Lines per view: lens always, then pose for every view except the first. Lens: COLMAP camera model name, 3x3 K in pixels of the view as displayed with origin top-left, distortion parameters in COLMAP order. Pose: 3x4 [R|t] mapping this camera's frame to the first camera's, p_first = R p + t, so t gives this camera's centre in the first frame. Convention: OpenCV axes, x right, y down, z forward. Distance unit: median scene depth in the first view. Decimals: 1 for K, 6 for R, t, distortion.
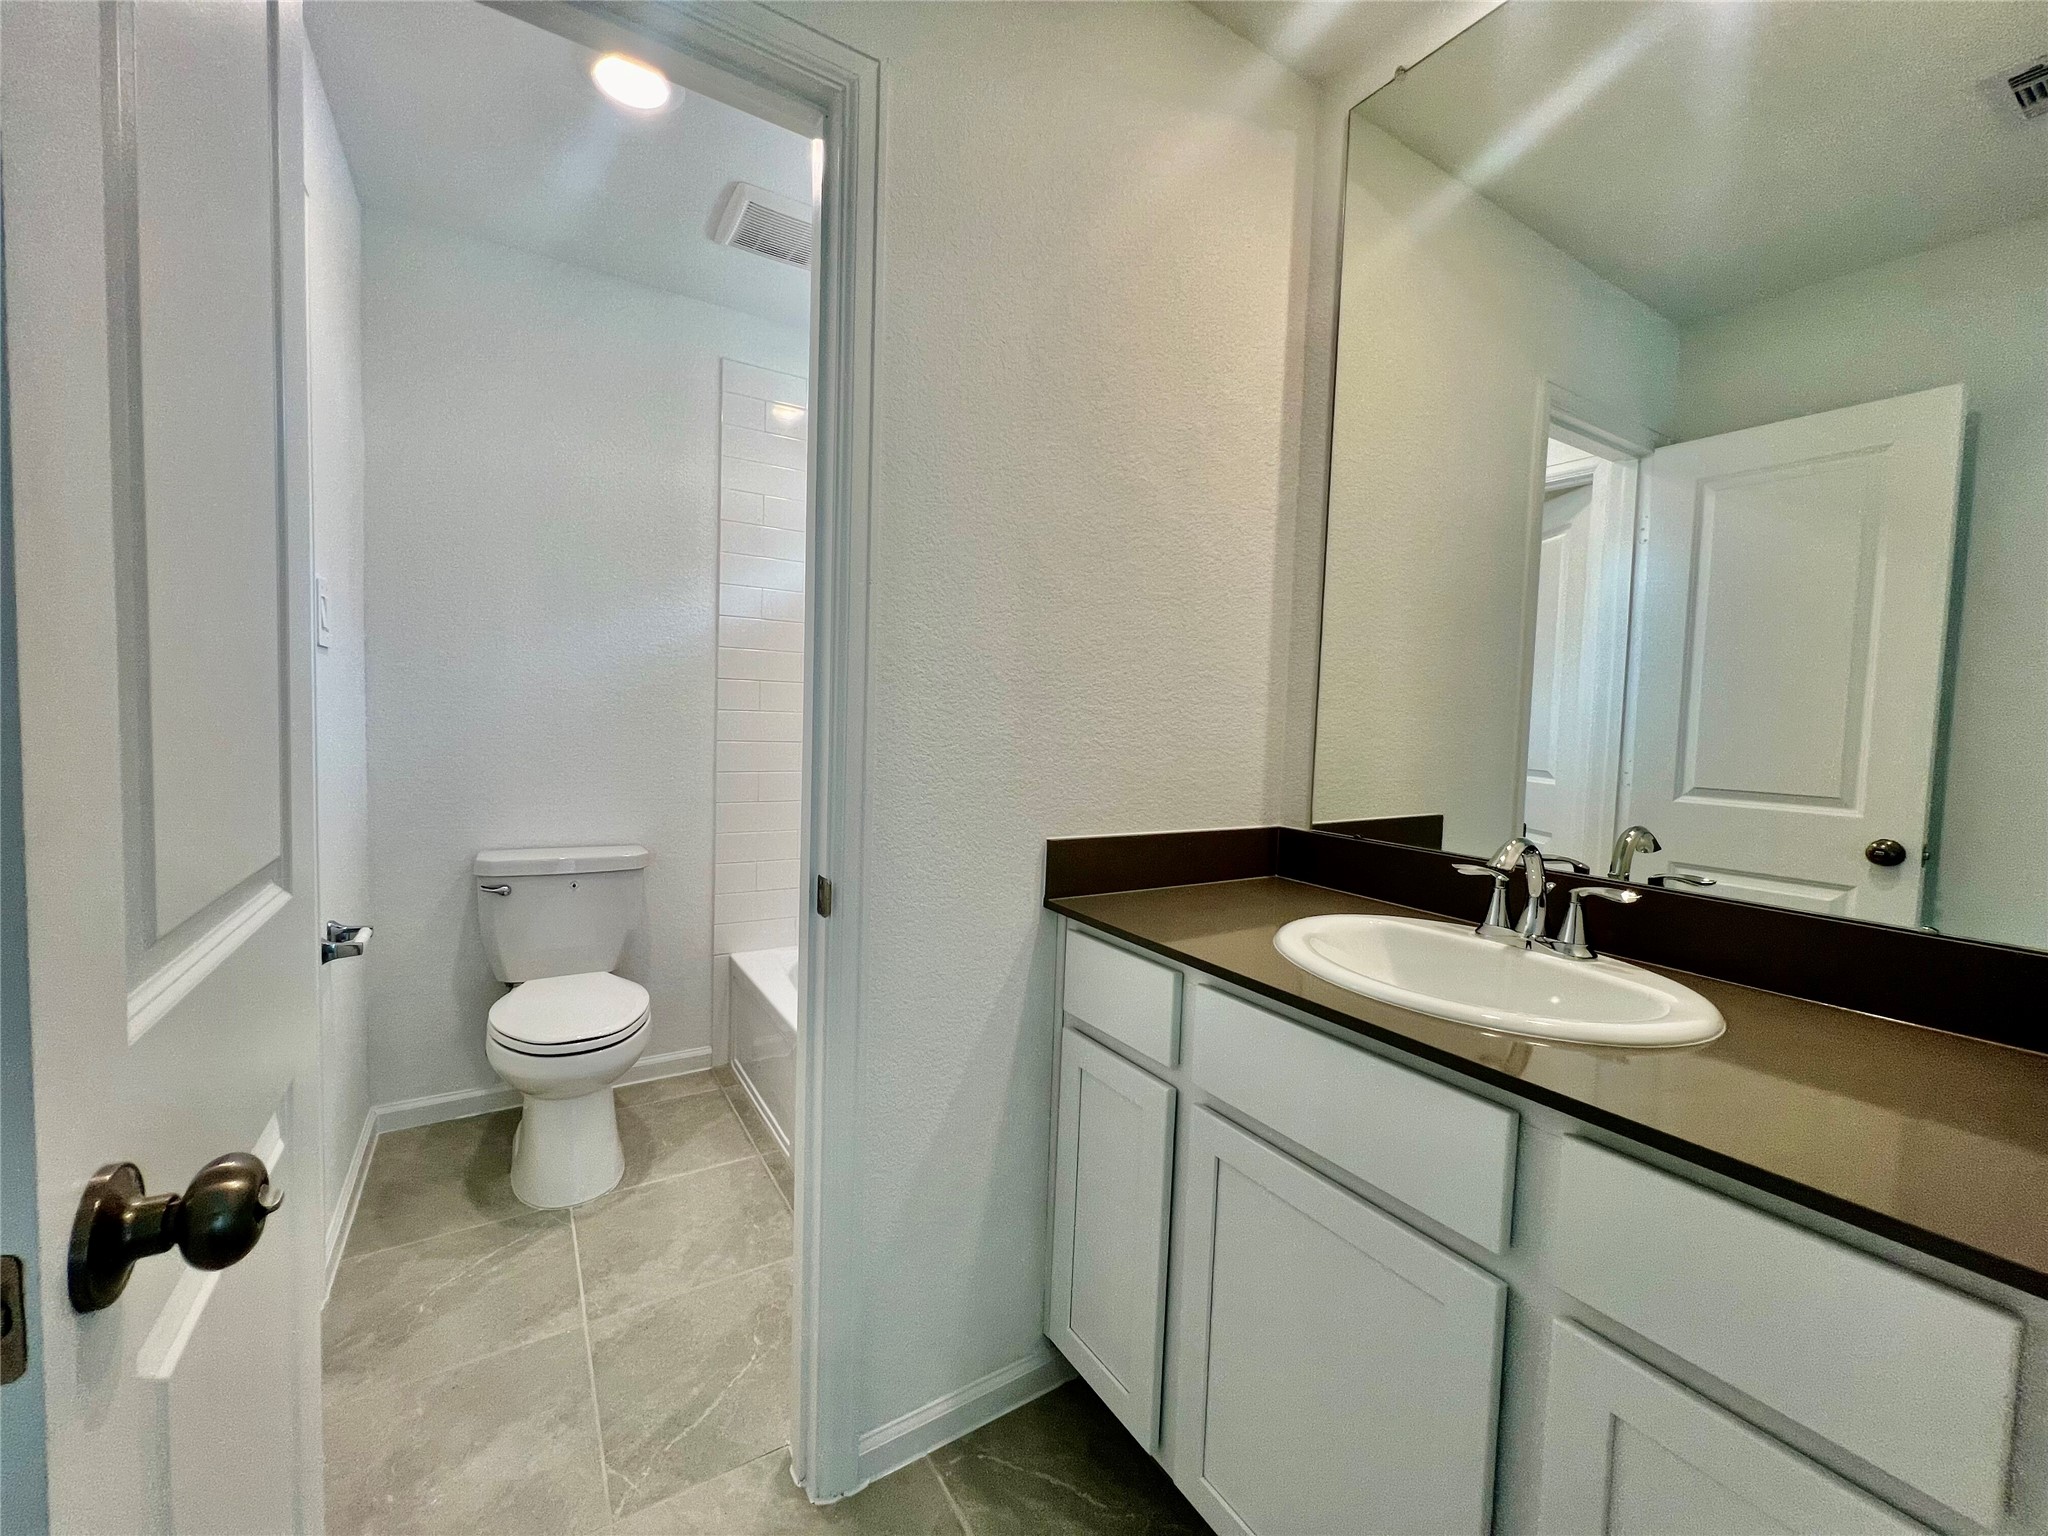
lens RADIAL K [[824.6, 0, 1015.7], [0, 824.6, 761.4], [0, 0, 1]] dist [-0.001355, 0.000231]
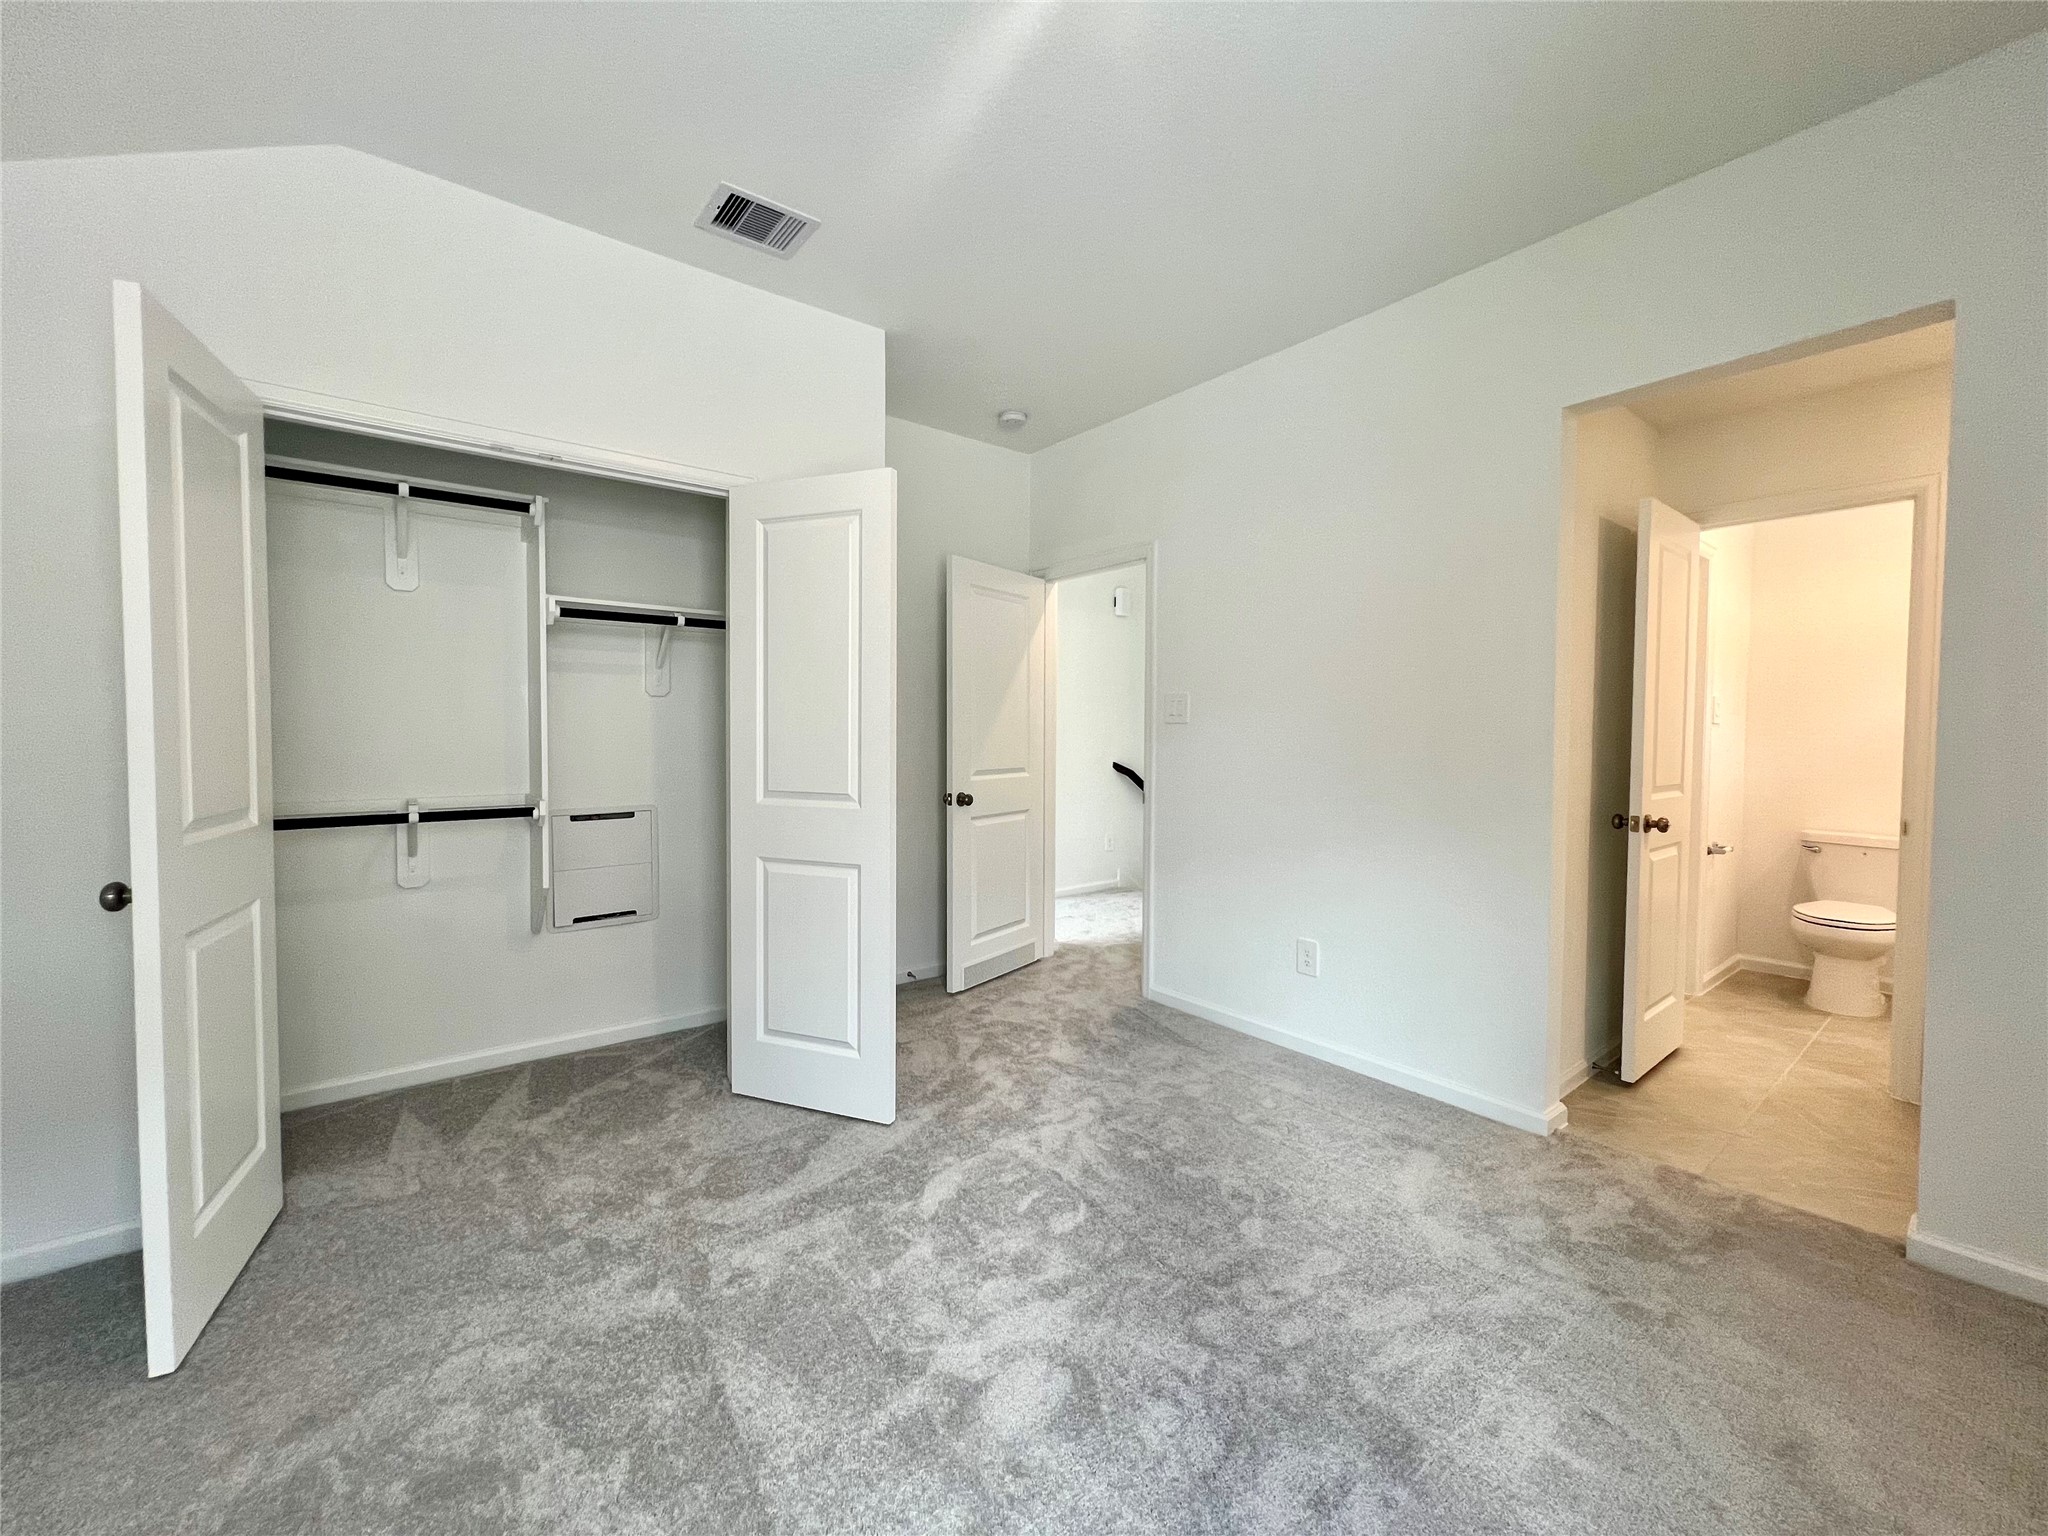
lens RADIAL K [[824.6, 0, 1015.7], [0, 824.6, 761.4], [0, 0, 1]] dist [-0.001355, 0.000231]
pose [[0.118773, 0.005018, -0.992909, 0.924212], [-0.055660, 0.998448, -0.001612, 0.062162], [0.991360, 0.055457, 0.118869, -0.920948]]
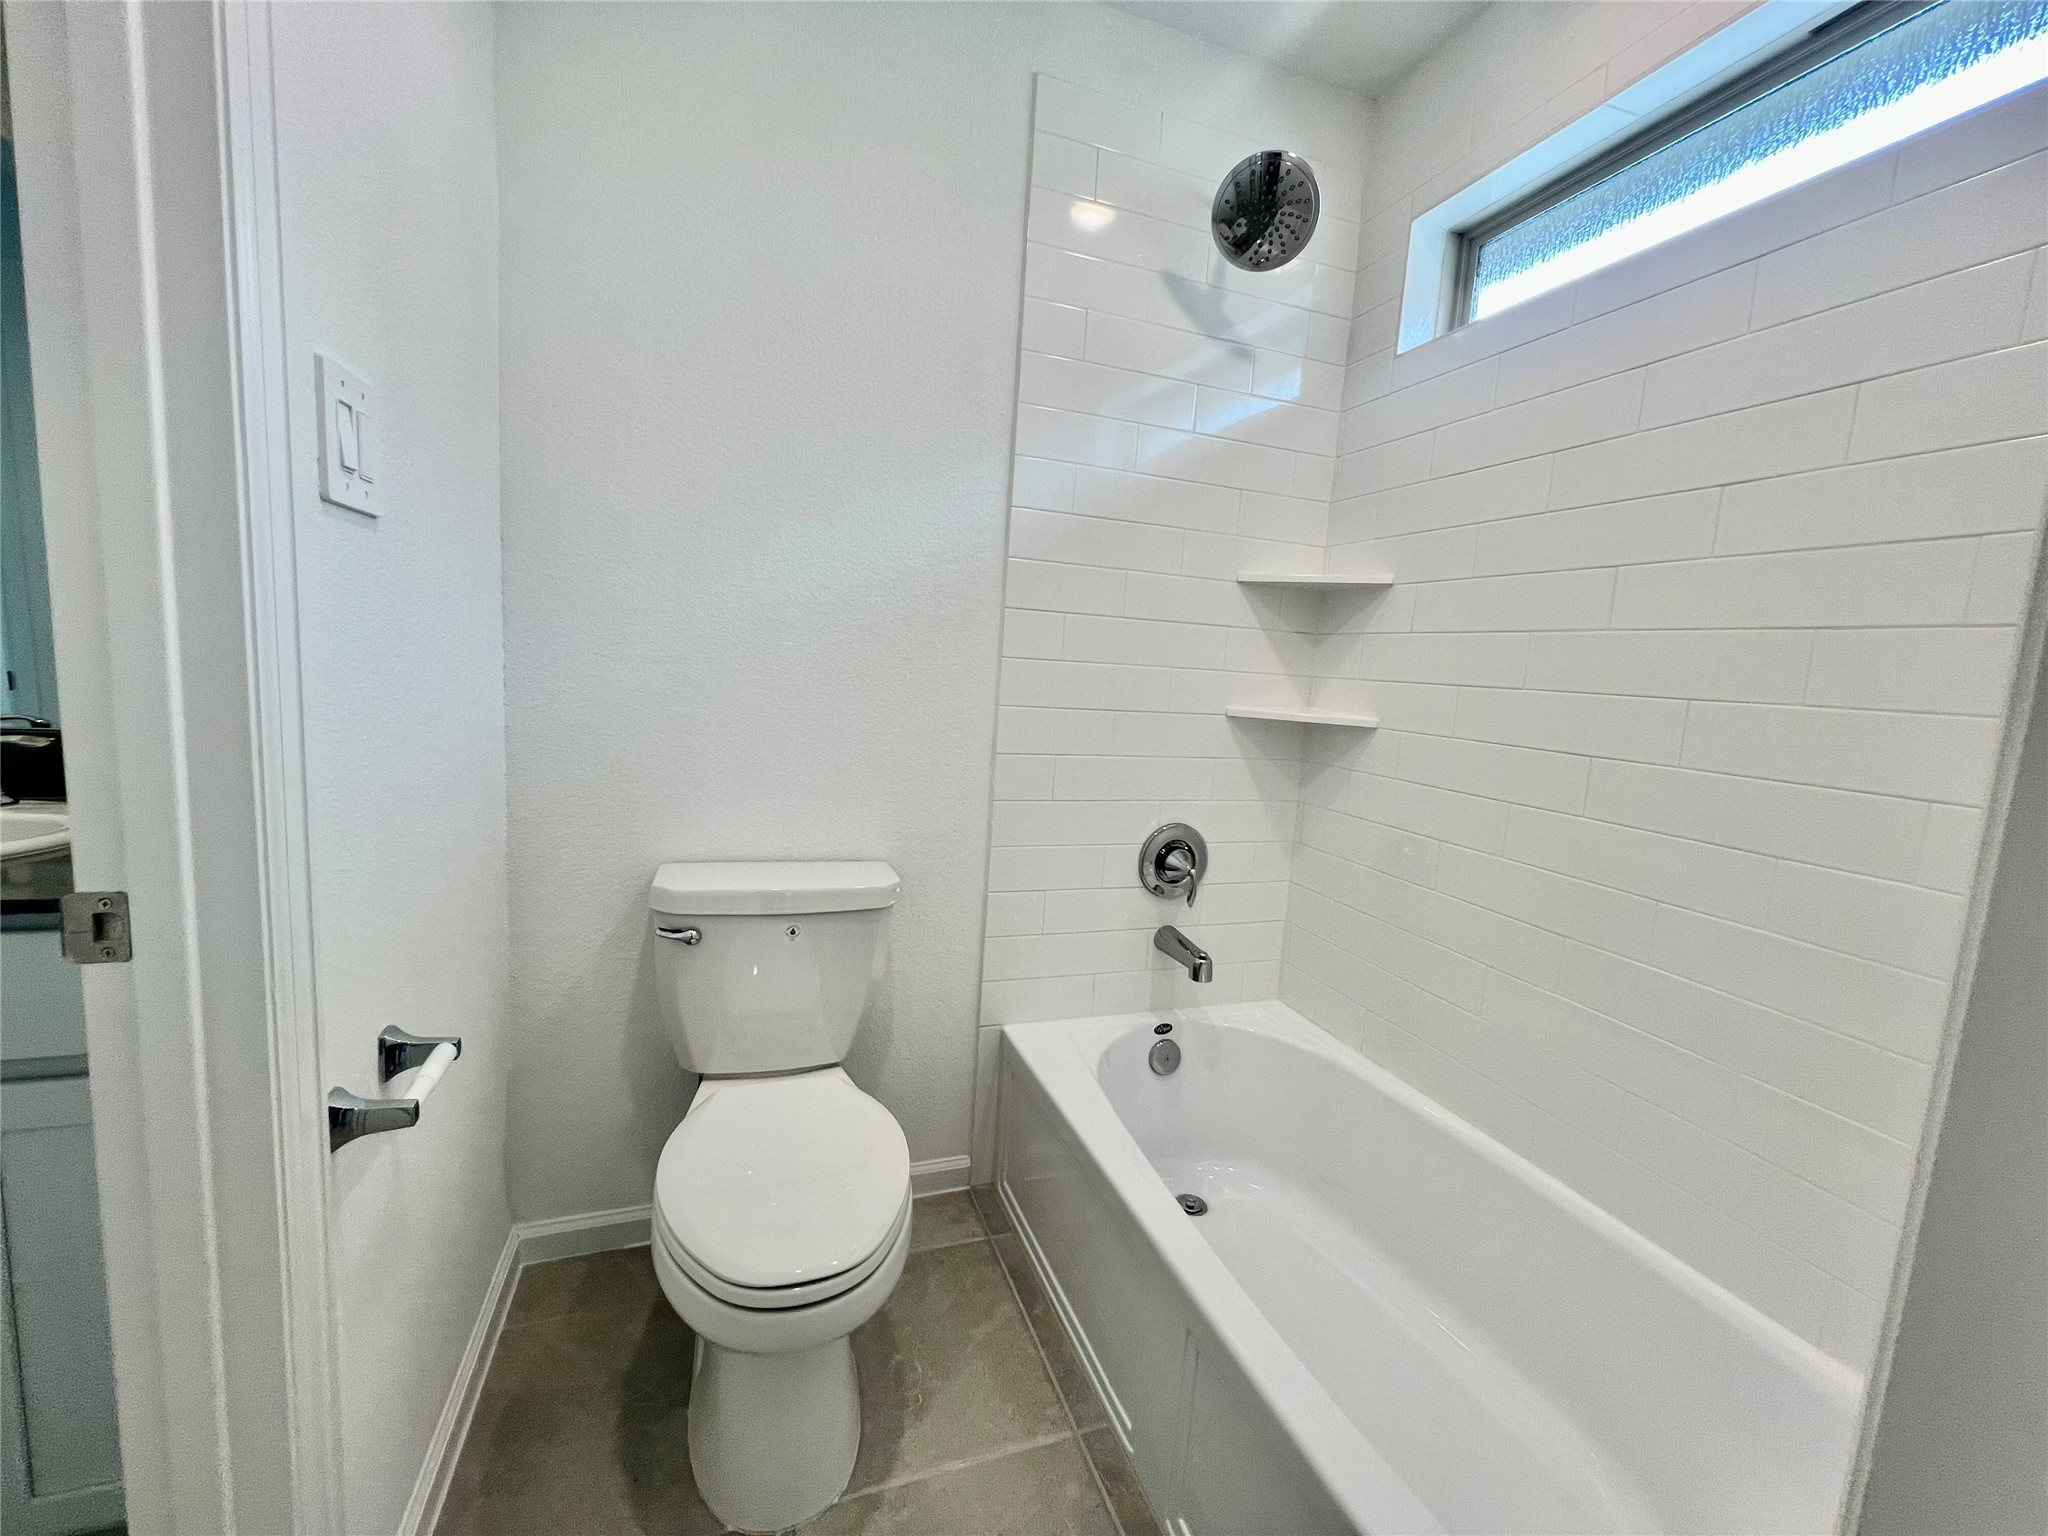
lens RADIAL K [[831.2, 0, 1014.5], [0, 831.2, 768.3], [0, 0, 1]] dist [0.007558, 0.000035]
pose [[0.975136, 0.057312, -0.214067, -0.251229], [-0.043410, 0.996666, 0.069088, -0.025235], [0.217313, -0.058078, 0.974373, 0.440230]]
